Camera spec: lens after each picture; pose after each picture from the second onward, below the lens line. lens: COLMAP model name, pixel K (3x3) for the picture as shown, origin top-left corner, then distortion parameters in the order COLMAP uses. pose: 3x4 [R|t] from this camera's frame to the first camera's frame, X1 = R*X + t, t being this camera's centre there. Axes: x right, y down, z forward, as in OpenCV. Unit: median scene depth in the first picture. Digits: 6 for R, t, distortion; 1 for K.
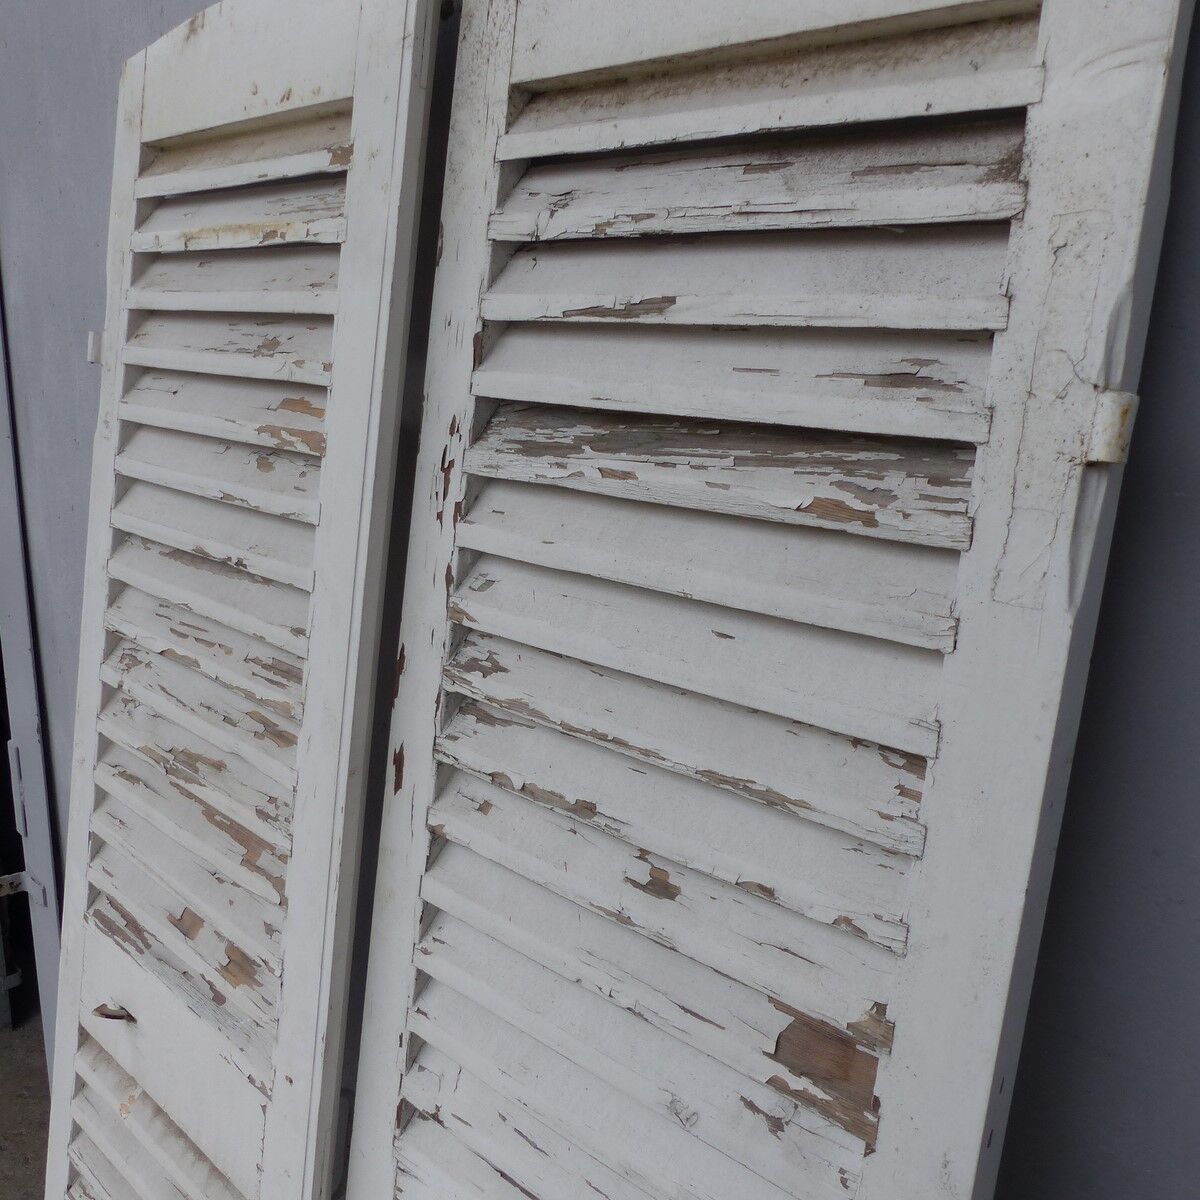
lens RADIAL K [[1215.0, 0, 600.0], [0, 1215.0, 600.0], [0, 0, 1]] dist [-0.026671, 0.029736]
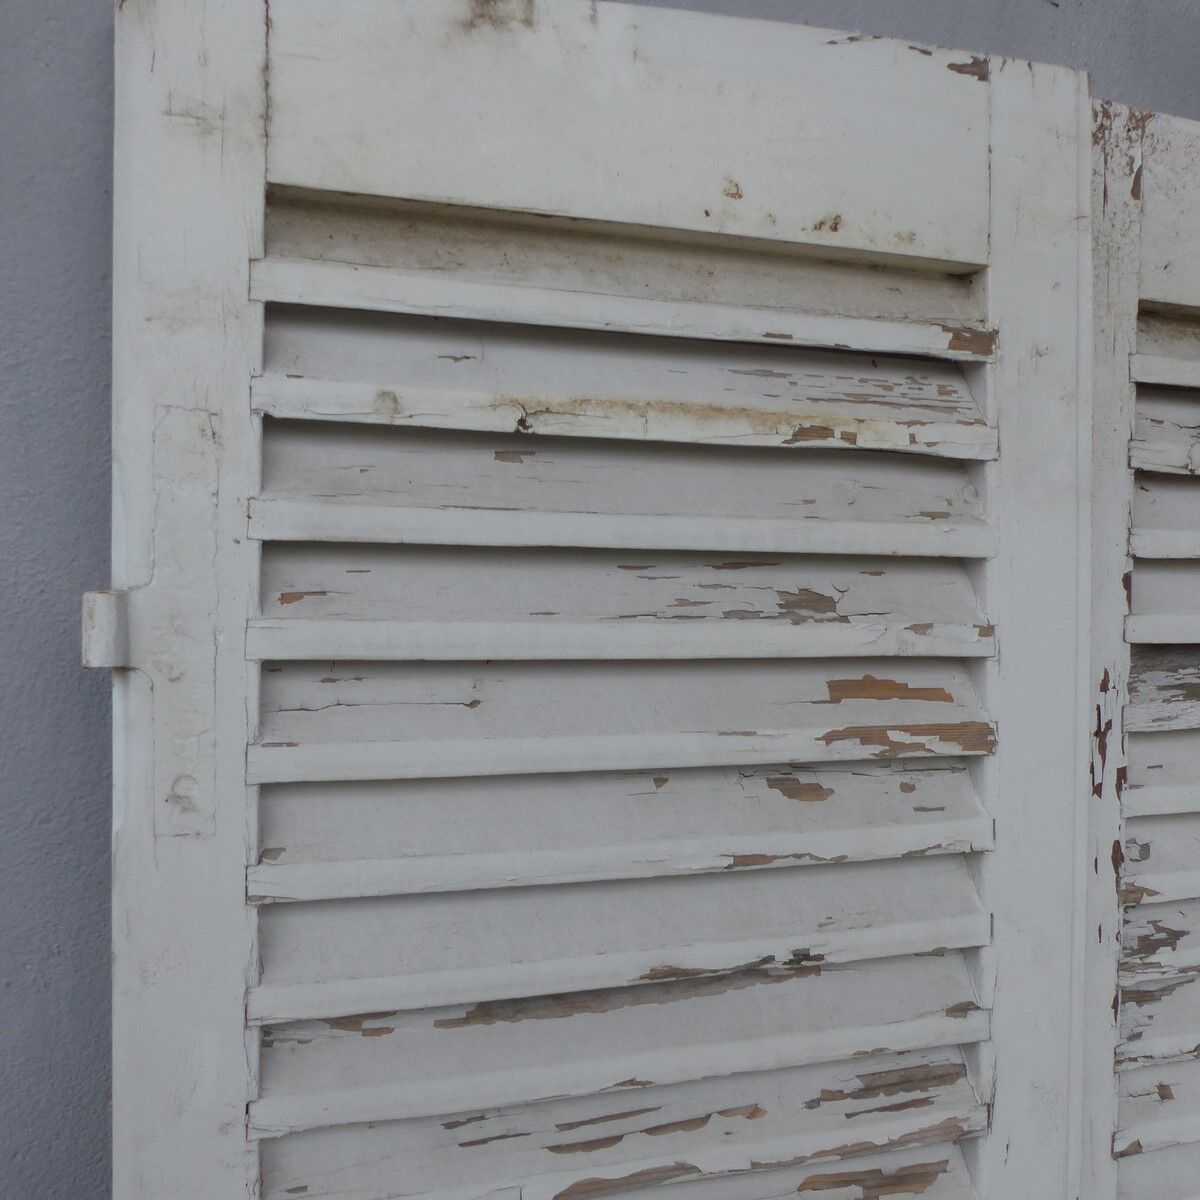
lens RADIAL K [[1215.0, 0, 600.0], [0, 1215.0, 600.0], [0, 0, 1]] dist [-0.026671, 0.029736]
pose [[0.407777, -0.125353, 0.904436, -0.929455], [0.159514, 0.985079, 0.064611, -0.282044], [-0.899040, 0.117923, 0.421688, 0.867664]]
